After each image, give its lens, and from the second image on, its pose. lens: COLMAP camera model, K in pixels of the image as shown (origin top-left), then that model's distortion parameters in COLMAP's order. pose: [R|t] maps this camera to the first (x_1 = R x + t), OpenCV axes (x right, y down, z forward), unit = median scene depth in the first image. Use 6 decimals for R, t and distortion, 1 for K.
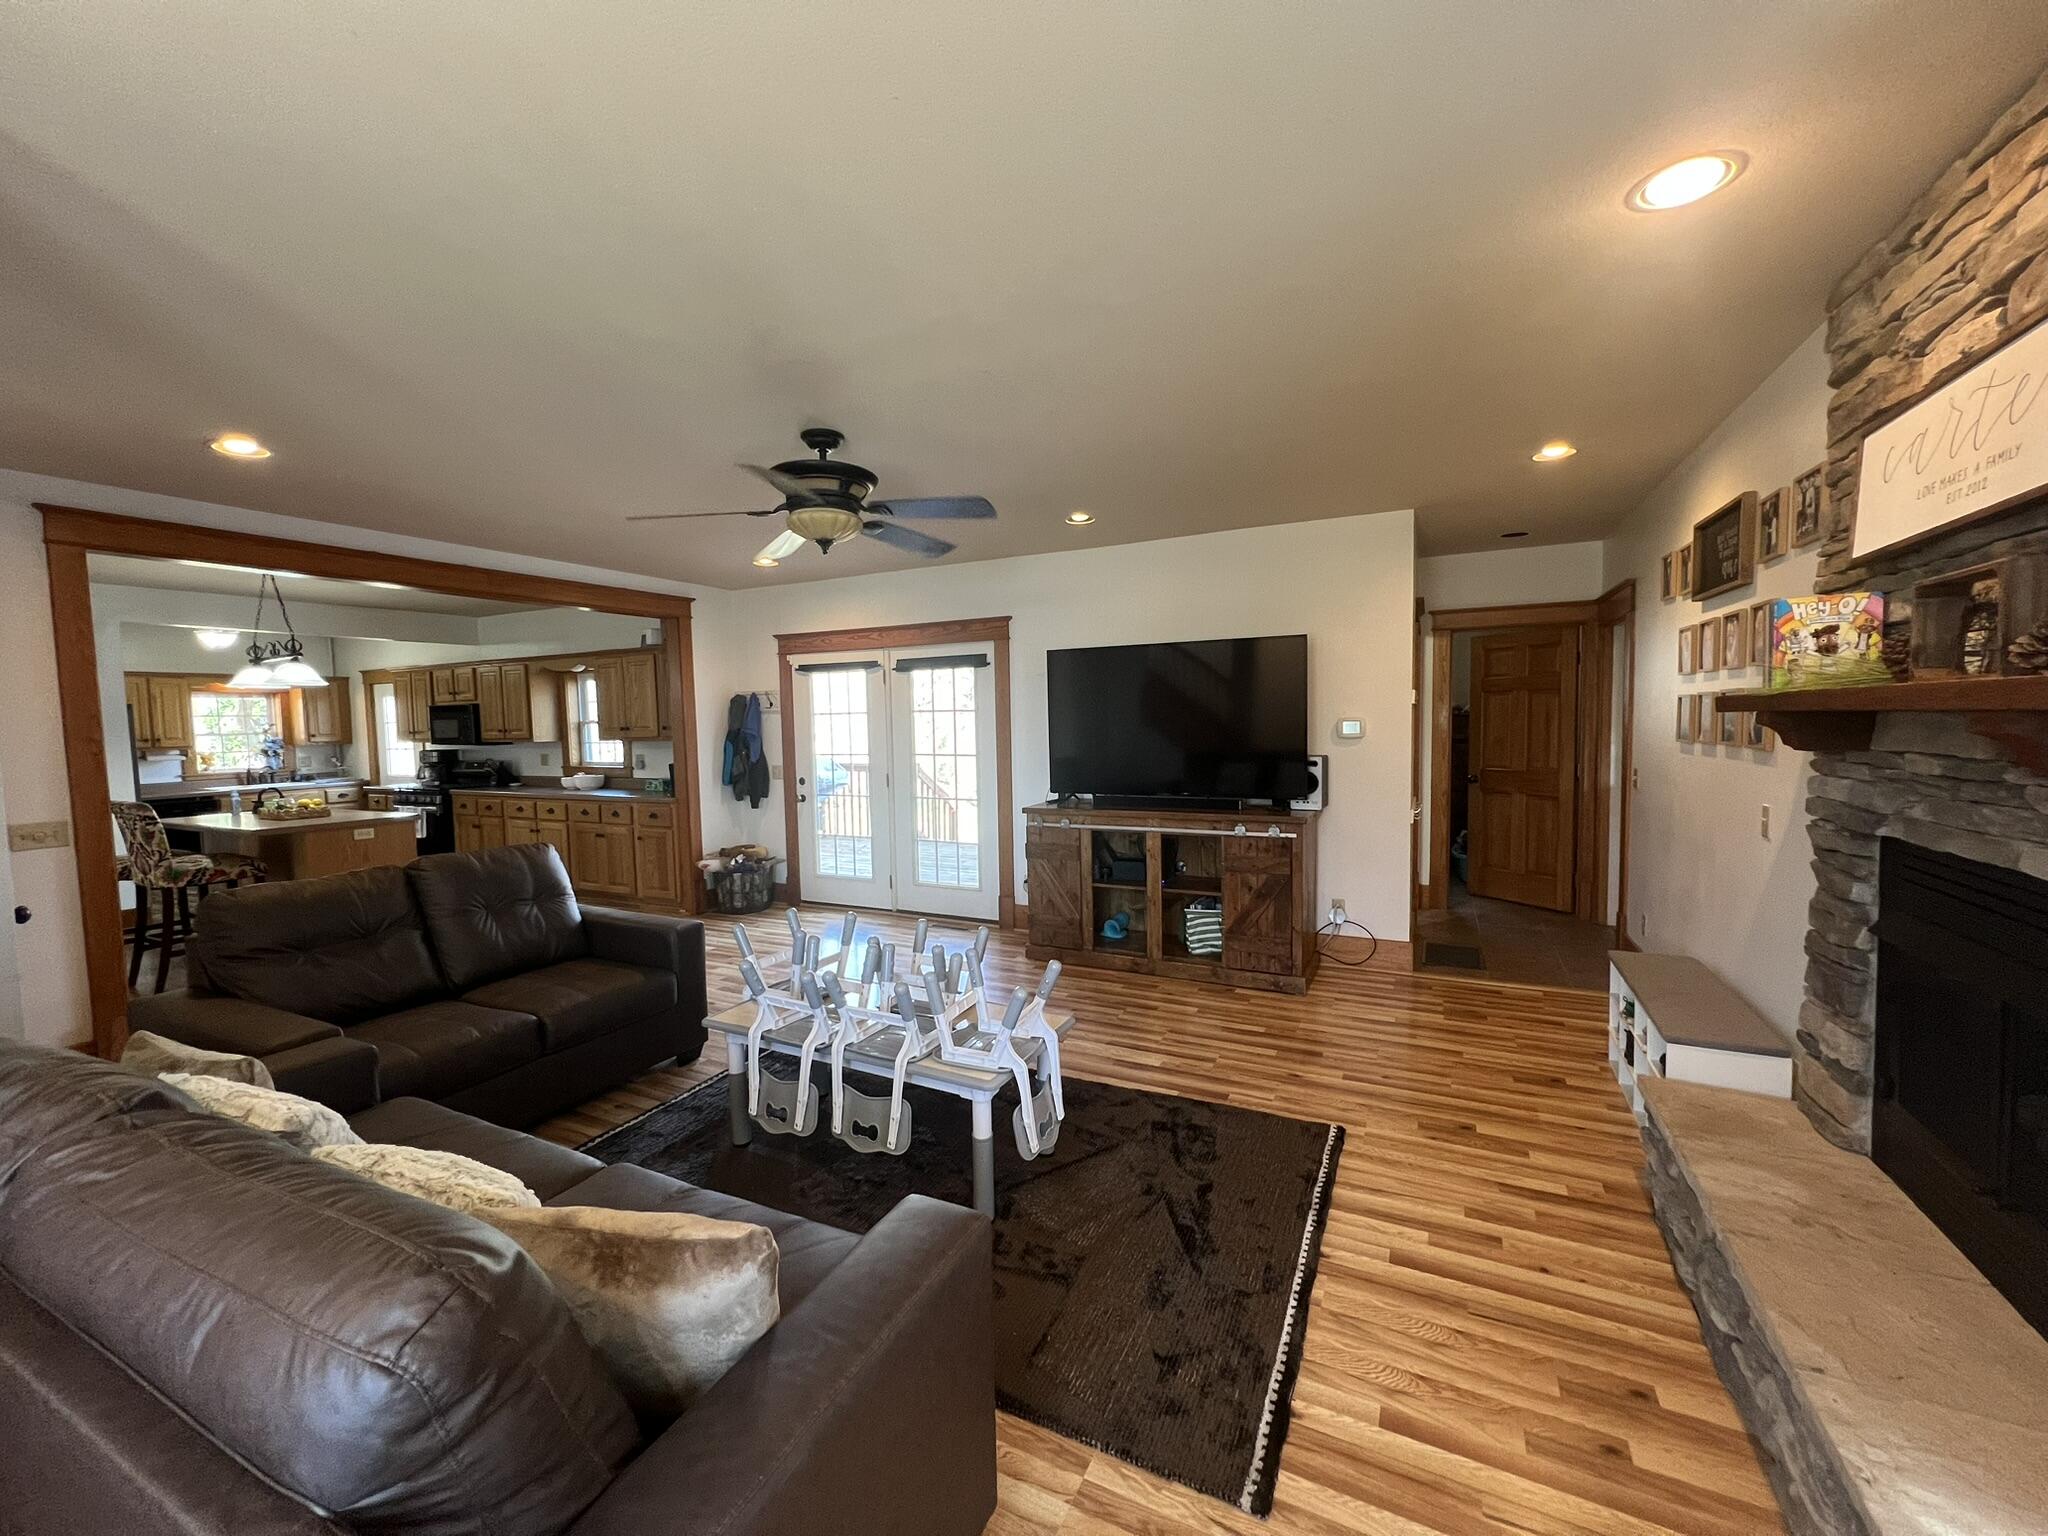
lens RADIAL K [[816.4, 0, 1024.9], [0, 816.4, 769.9], [0, 0, 1]] dist [-0.000843, 0.000381]
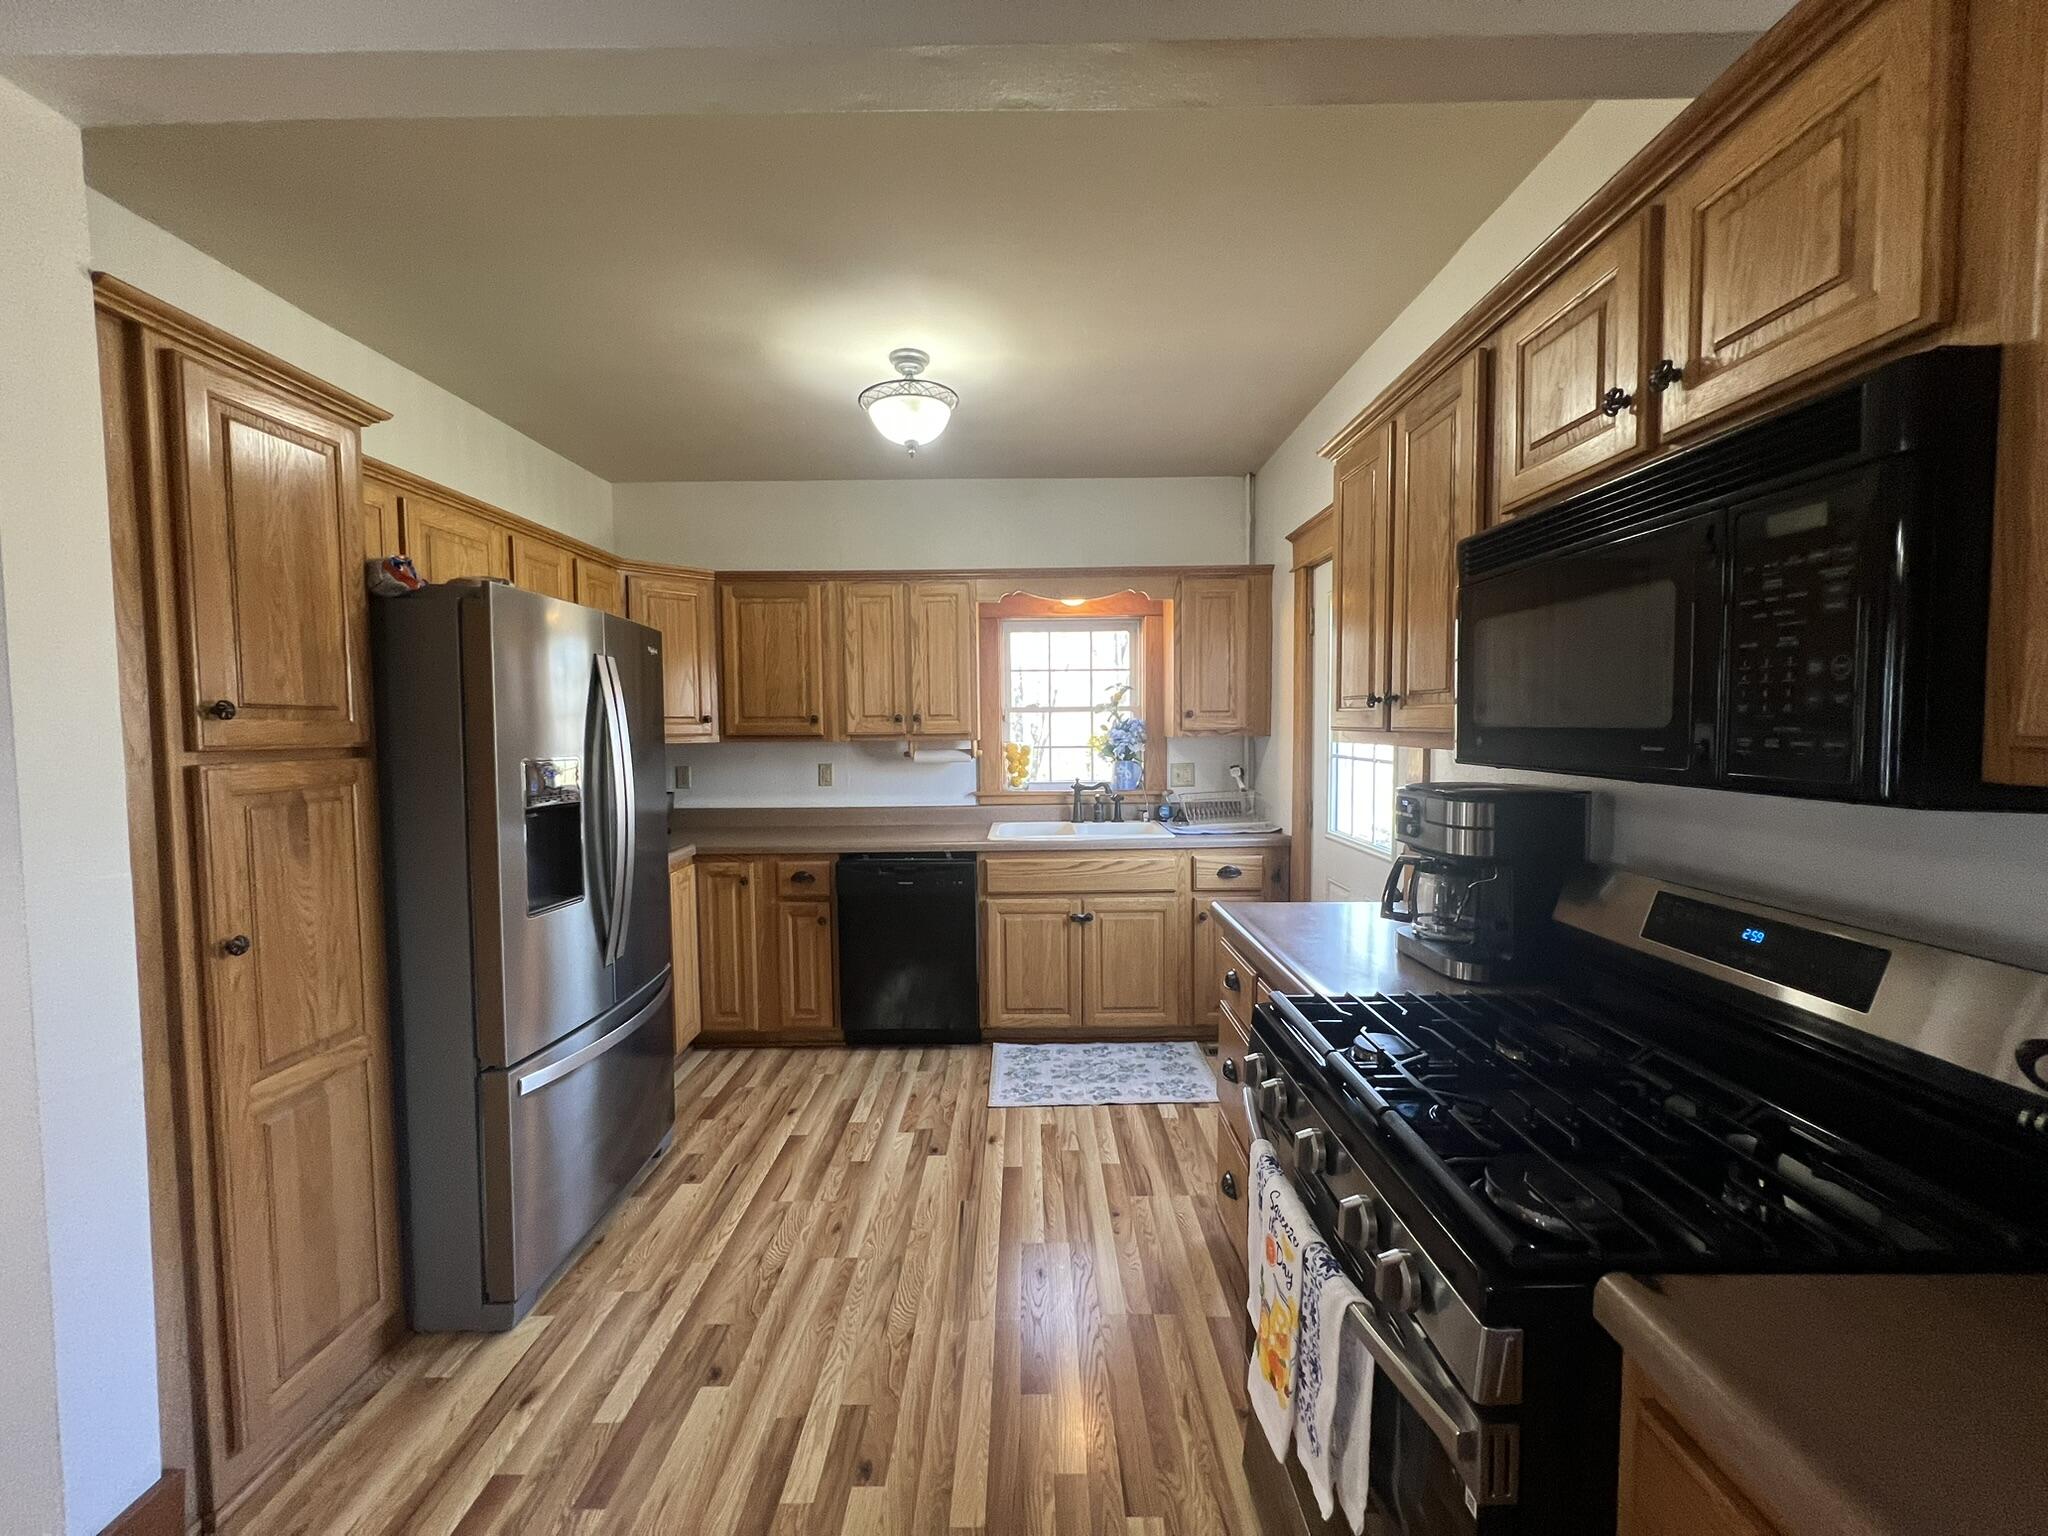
lens RADIAL K [[816.4, 0, 1022.7], [0, 816.4, 765.4], [0, 0, 1]] dist [-0.000843, 0.000381]
pose [[0.444772, 0.063497, -0.893390, -0.959138], [-0.056594, 0.997483, 0.042720, -0.051510], [0.893854, 0.031560, 0.447246, 1.312587]]
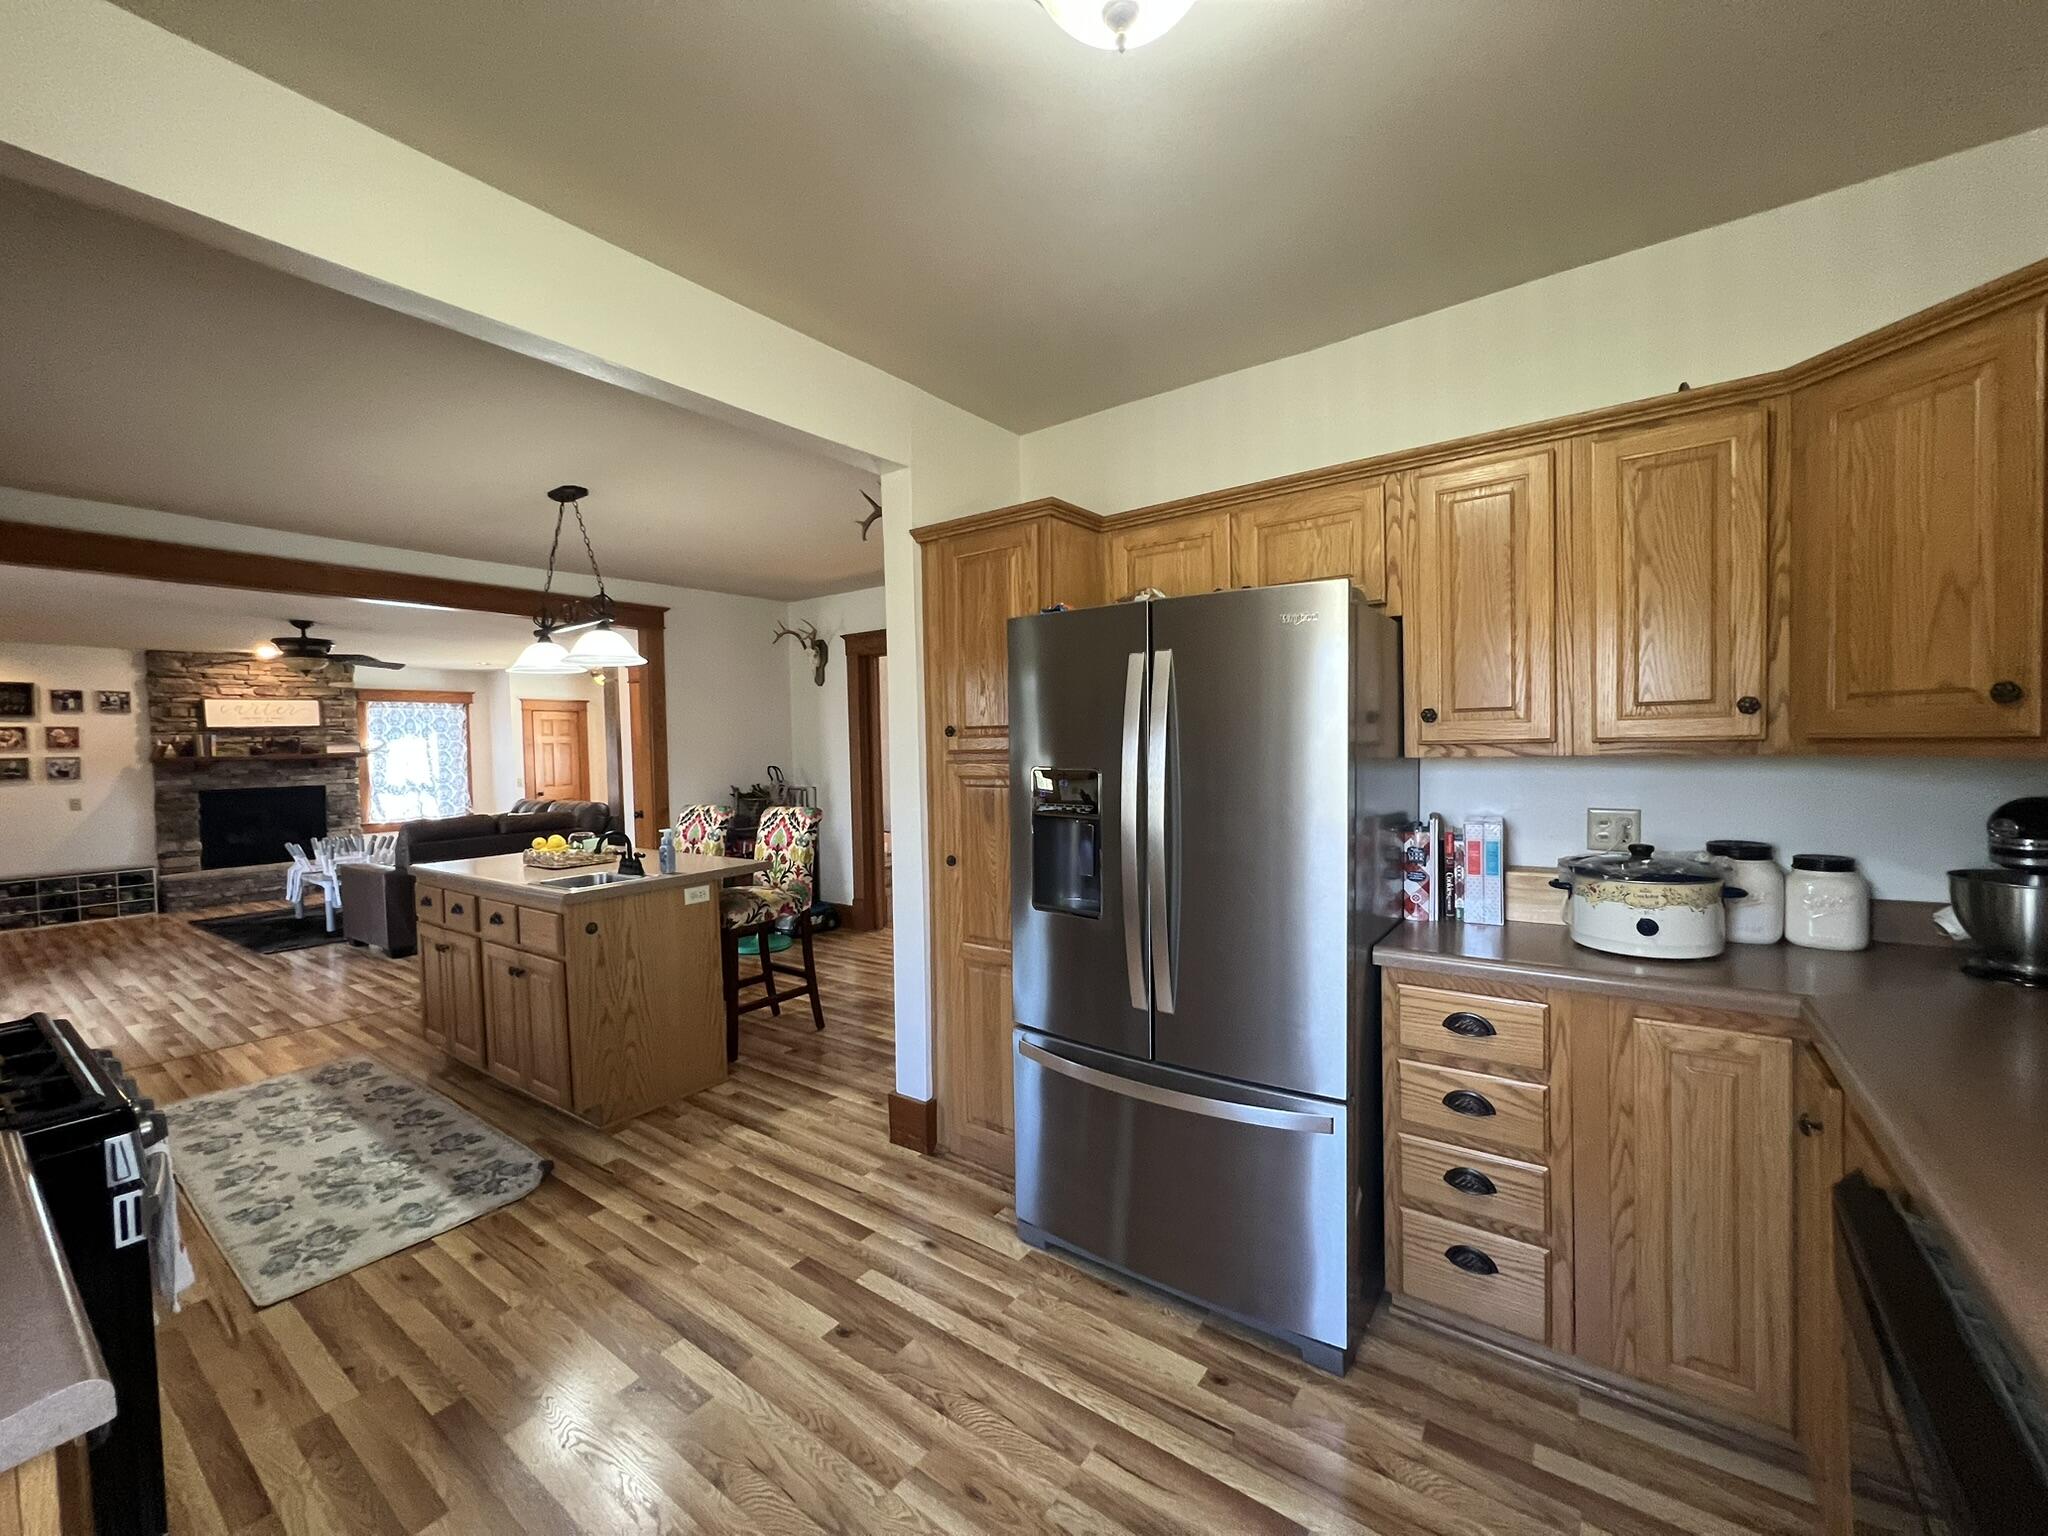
lens RADIAL K [[816.4, 0, 1024.5], [0, 816.4, 770.8], [0, 0, 1]] dist [-0.000843, 0.000381]
pose [[-0.985502, 0.041614, 0.164480, -1.452769], [0.057055, 0.994279, 0.090294, -0.061722], [-0.159782, 0.098370, -0.982239, 1.683539]]
